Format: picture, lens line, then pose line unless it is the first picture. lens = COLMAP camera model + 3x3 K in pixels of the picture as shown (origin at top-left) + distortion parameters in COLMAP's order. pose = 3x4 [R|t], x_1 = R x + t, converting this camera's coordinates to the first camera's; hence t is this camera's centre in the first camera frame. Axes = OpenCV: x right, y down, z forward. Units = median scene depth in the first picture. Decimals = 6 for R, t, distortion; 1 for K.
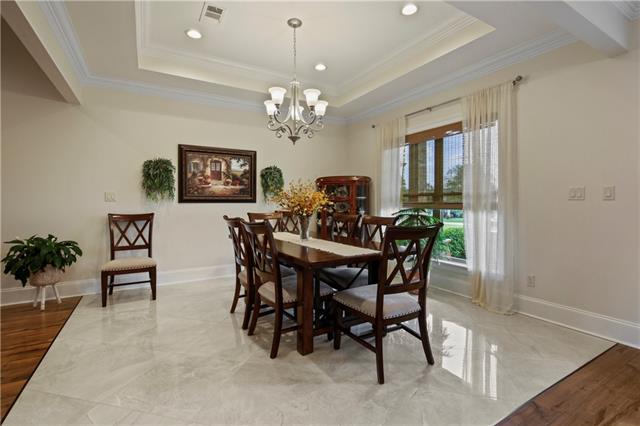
lens RADIAL K [[299.8, 0, 325.6], [0, 299.8, 207.6], [0, 0, 1]] dist [-0.002133, 0.000655]
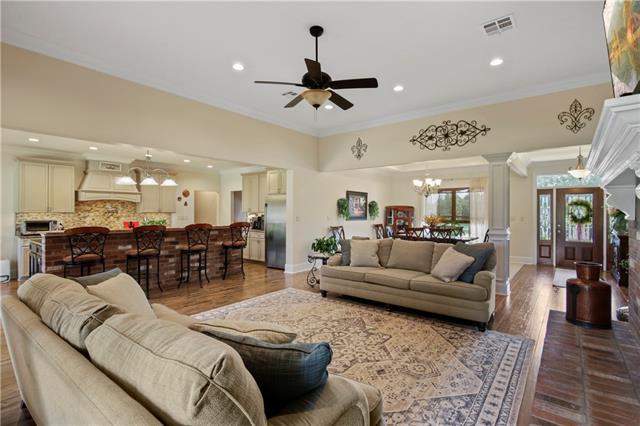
lens RADIAL K [[310.6, 0, 320.5], [0, 310.6, 214.2], [0, 0, 1]] dist [0.001483, -0.000652]
pose [[0.939957, 0.007988, 0.341200, -1.380543], [-0.002144, 0.999845, -0.017501, -0.021495], [-0.341287, 0.015718, 0.939828, -0.867460]]
